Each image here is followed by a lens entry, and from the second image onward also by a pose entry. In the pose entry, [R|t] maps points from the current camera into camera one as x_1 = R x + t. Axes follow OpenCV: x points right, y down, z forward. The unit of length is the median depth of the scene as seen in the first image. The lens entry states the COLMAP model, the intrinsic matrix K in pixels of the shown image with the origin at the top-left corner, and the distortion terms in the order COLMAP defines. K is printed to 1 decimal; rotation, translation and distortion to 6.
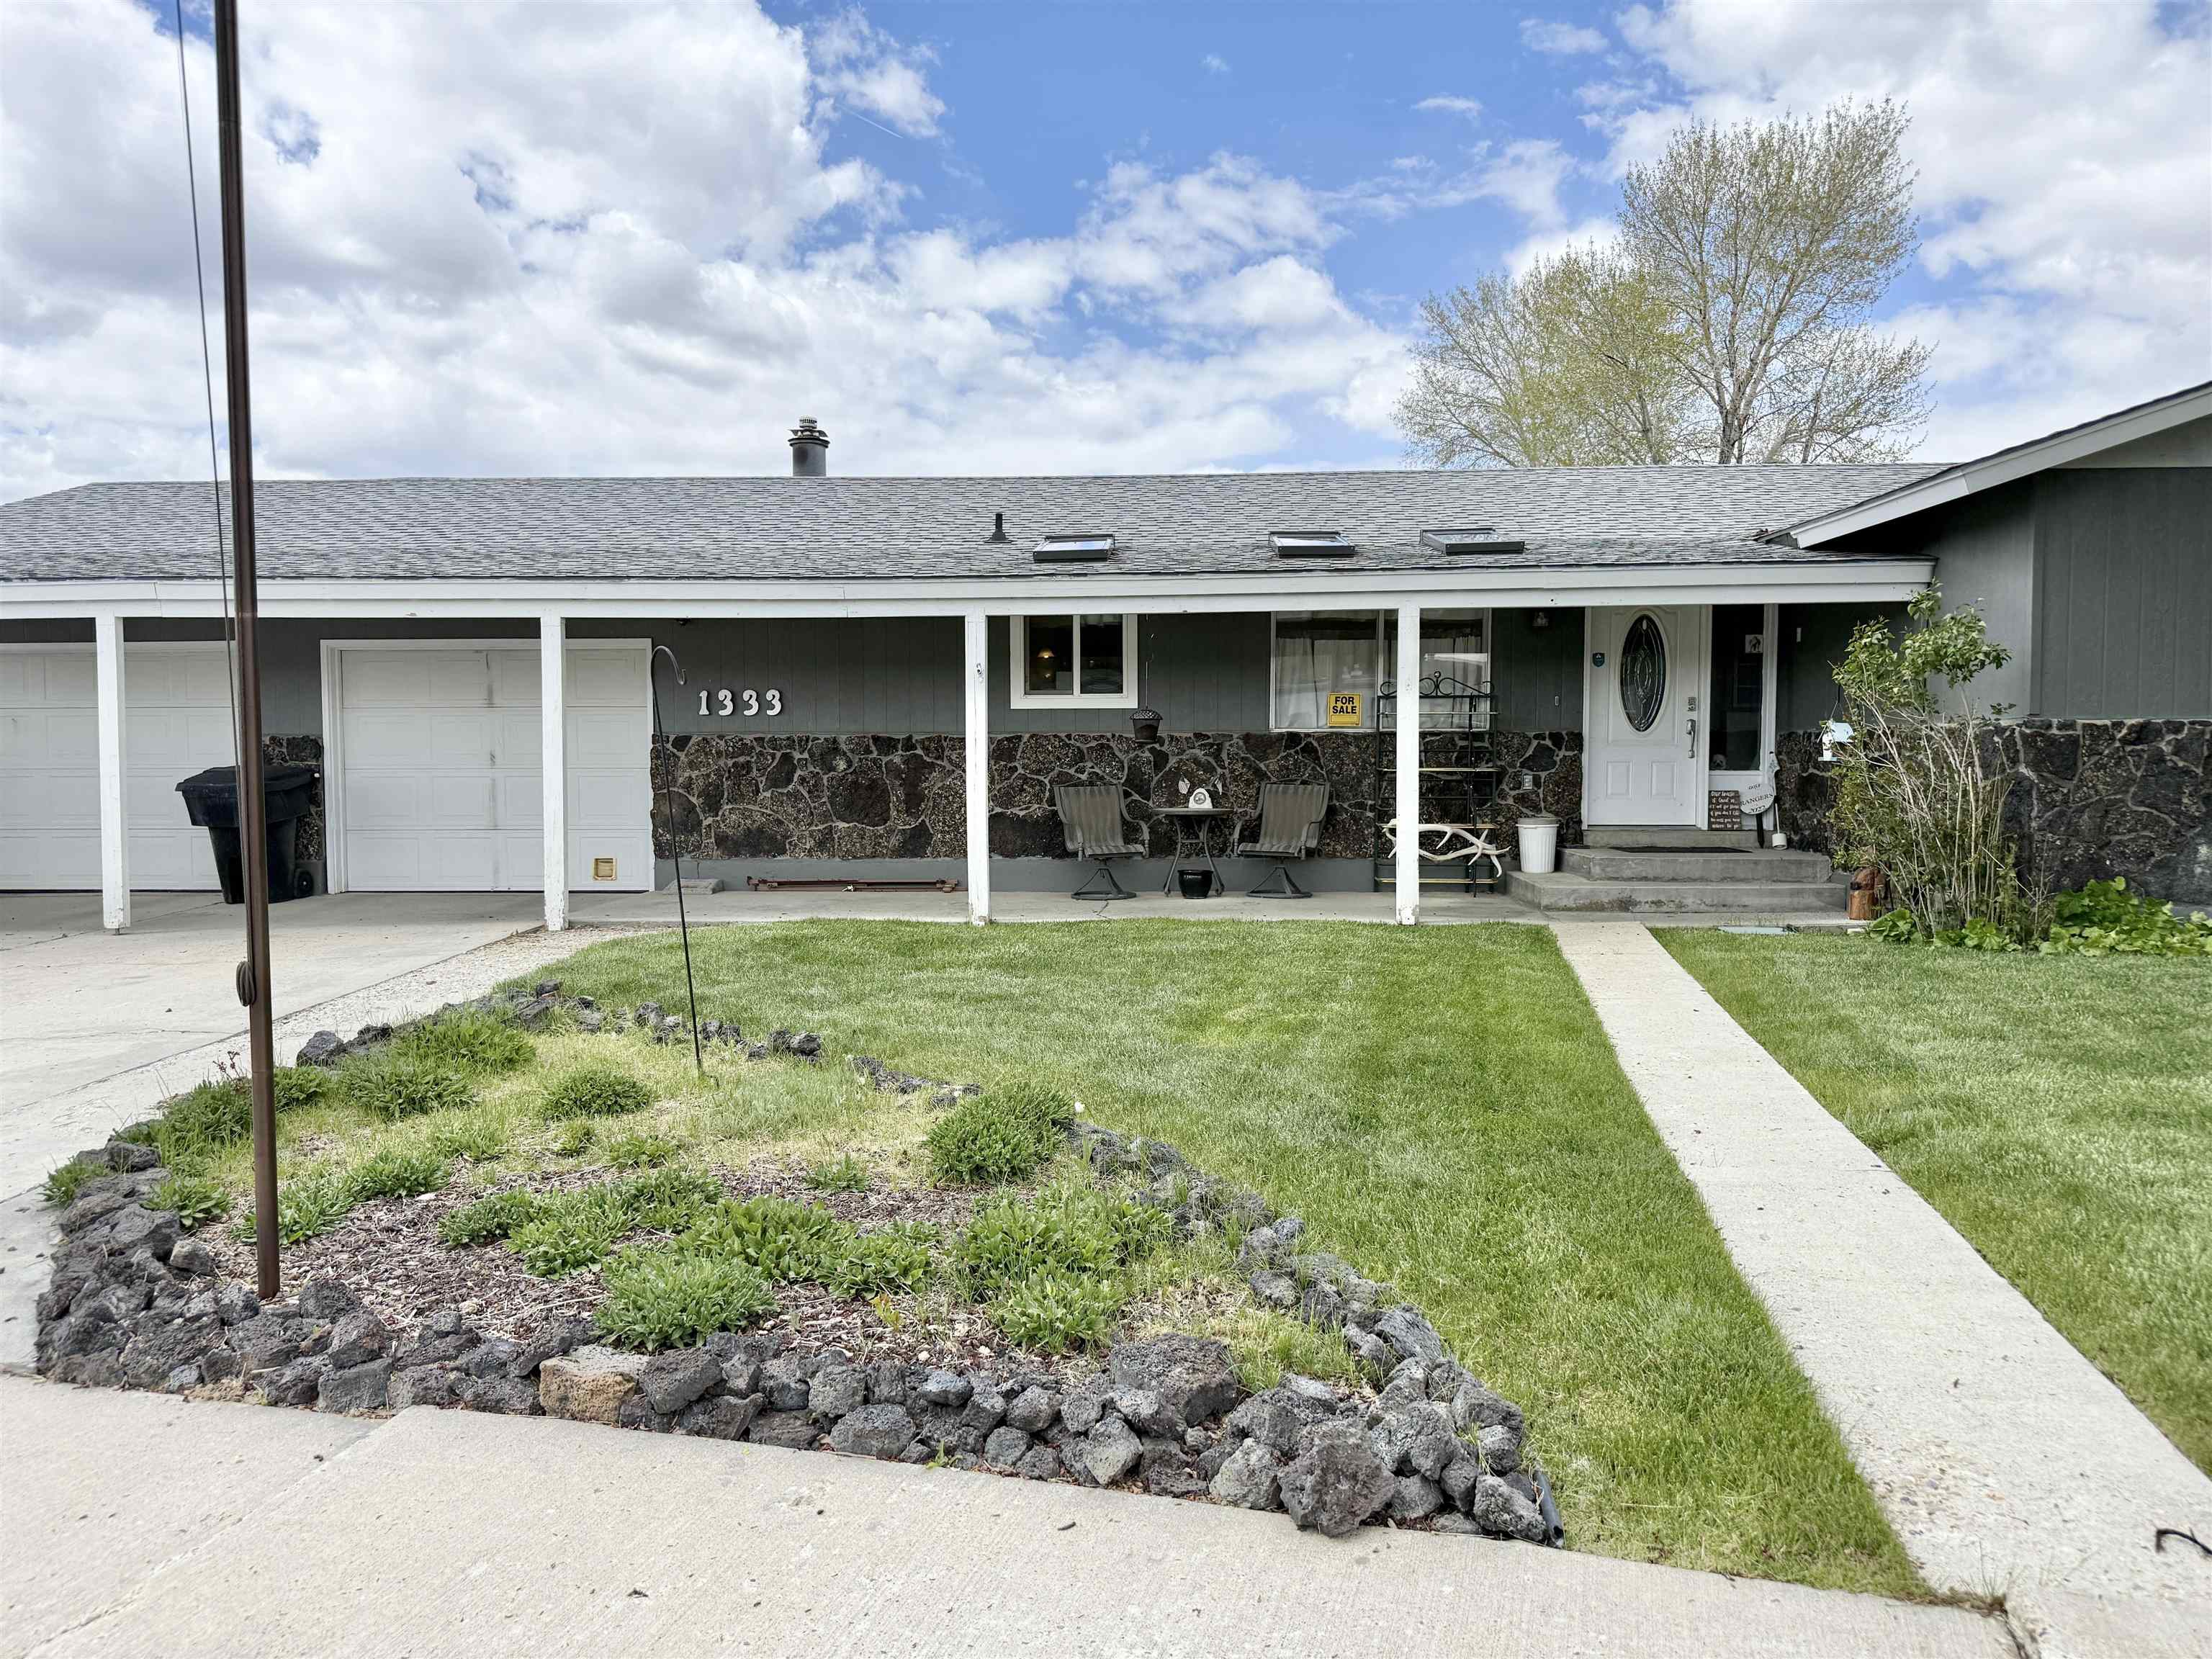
lens RADIAL K [[1510.0, 0, 1114.3], [0, 1510.0, 831.0], [0, 0, 1]] dist [0.027821, -0.033859]
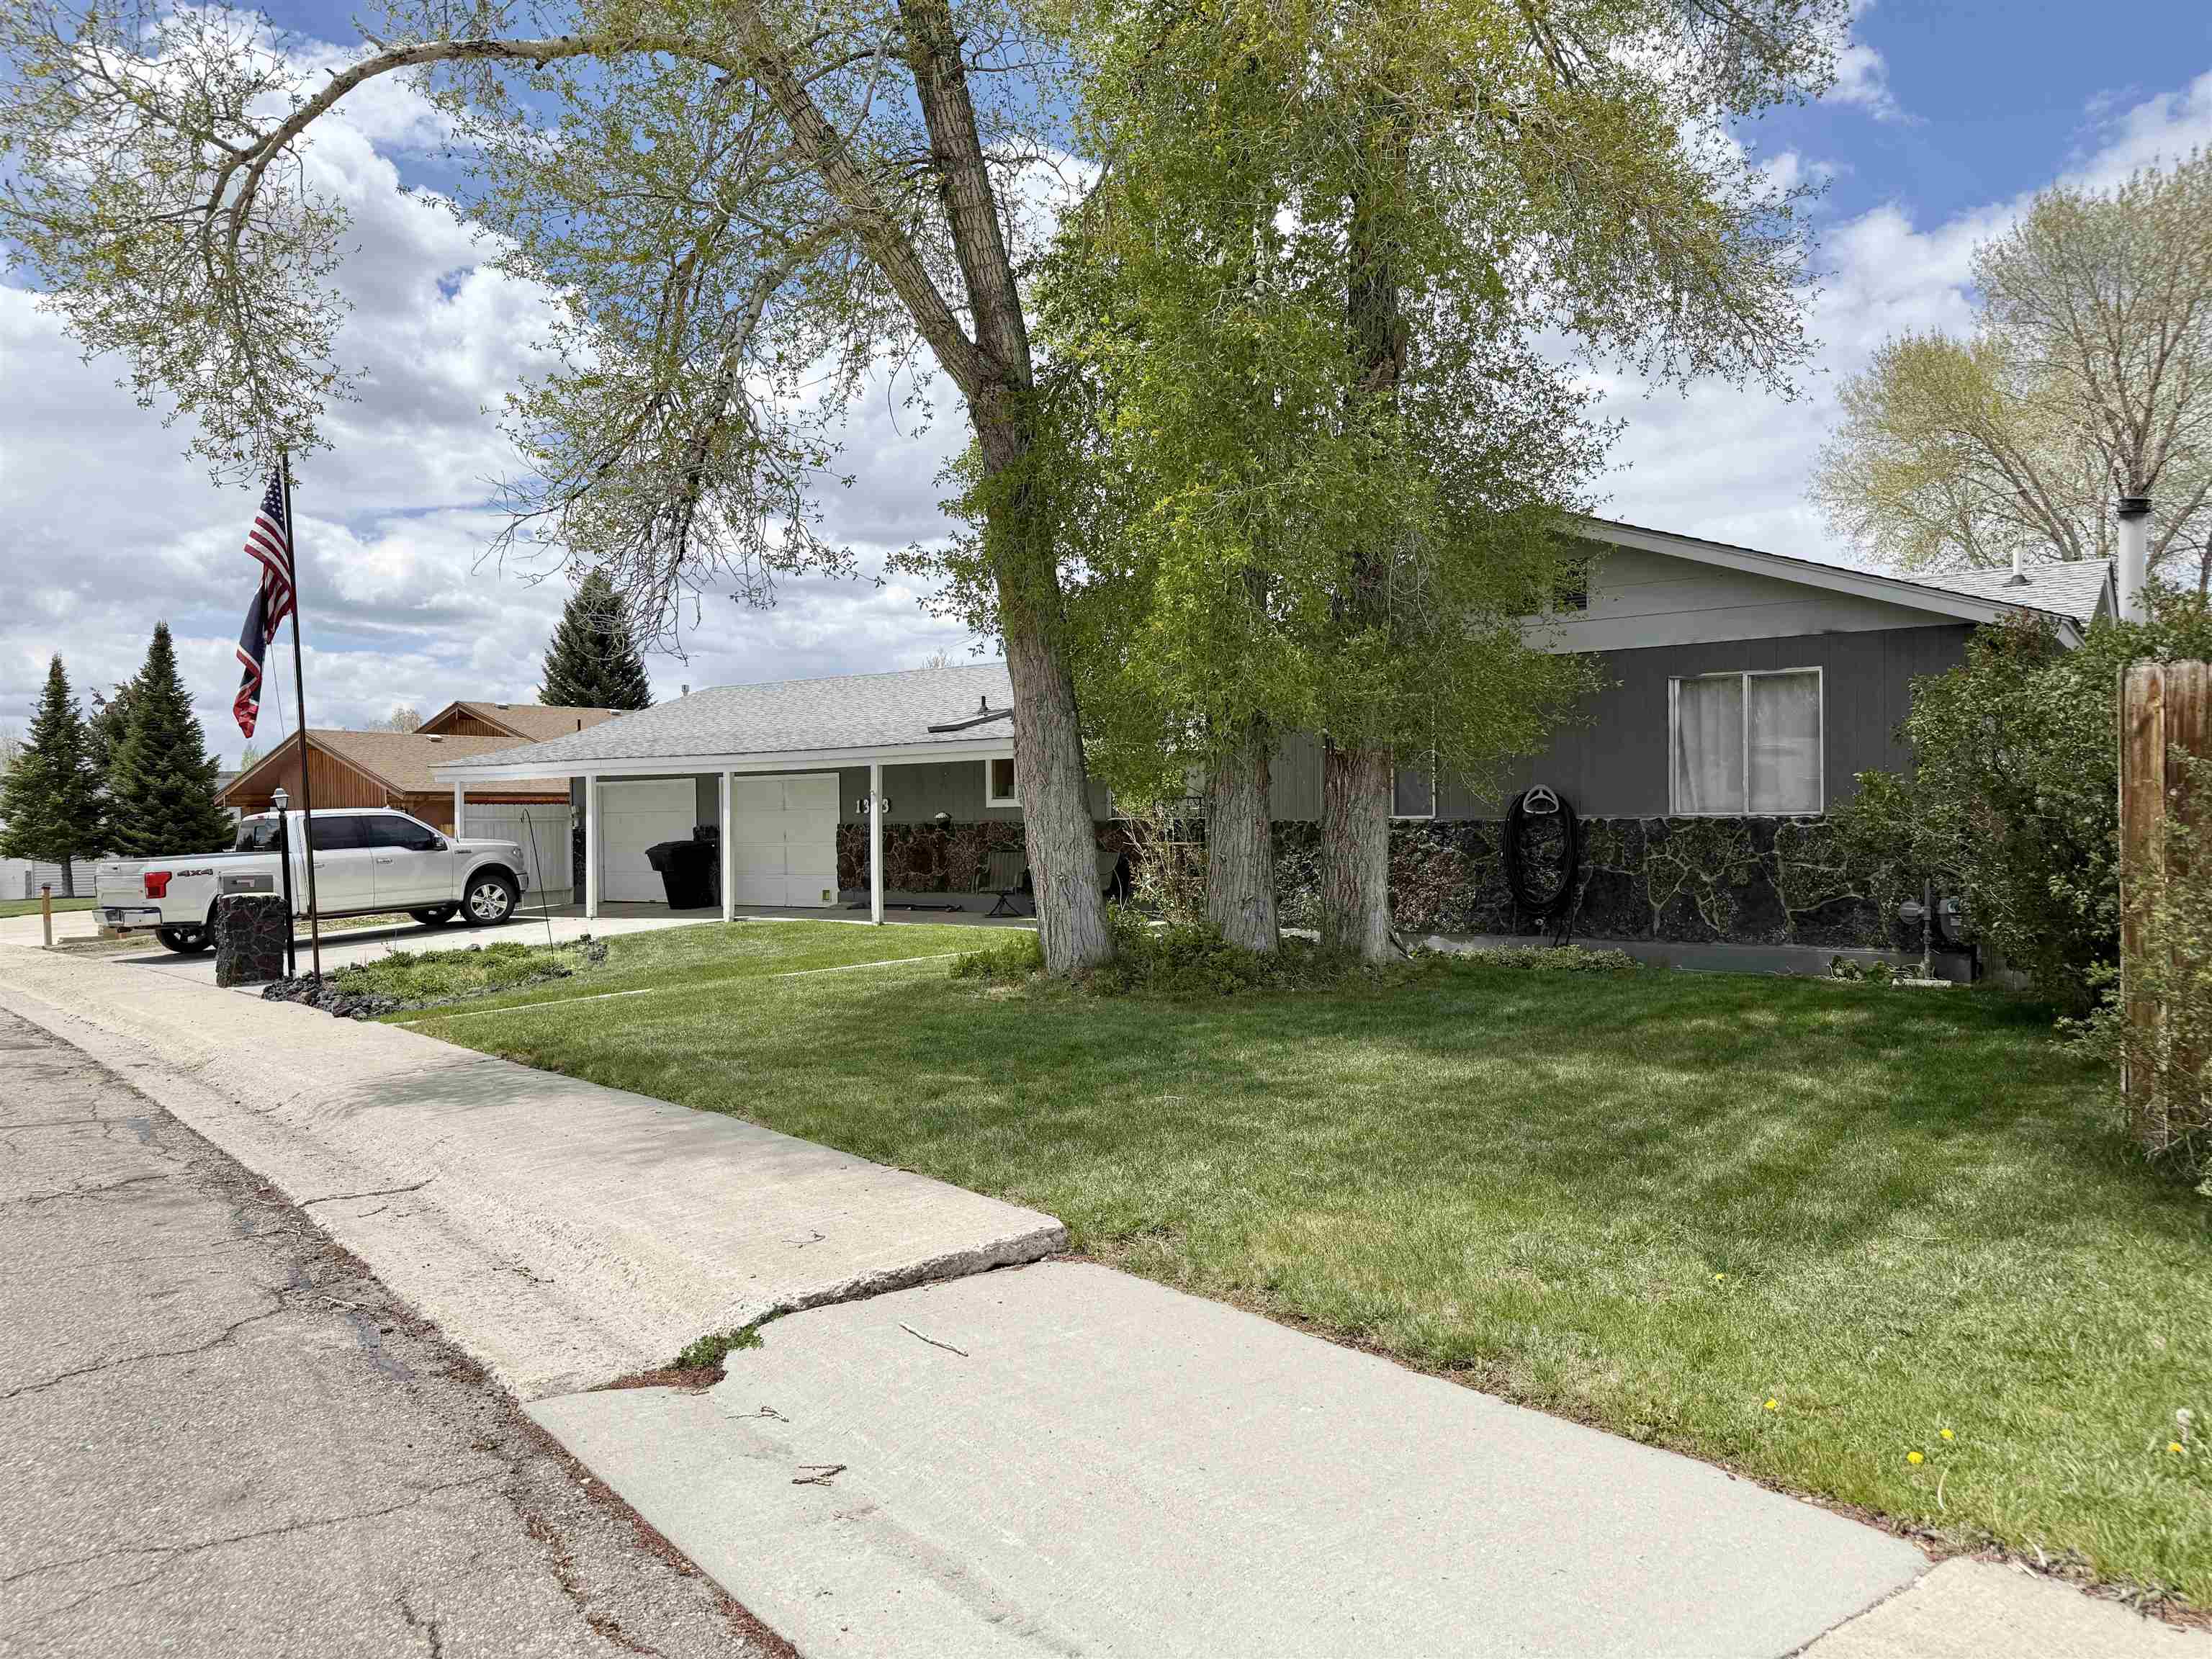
lens RADIAL K [[1510.0, 0, 1131.0], [0, 1510.0, 829.0], [0, 0, 1]] dist [0.027821, -0.033859]
pose [[0.840603, -0.006567, -0.541612, 1.036167], [-0.009162, 0.999611, -0.026340, -0.011075], [0.541575, 0.027104, 0.840216, -0.372522]]
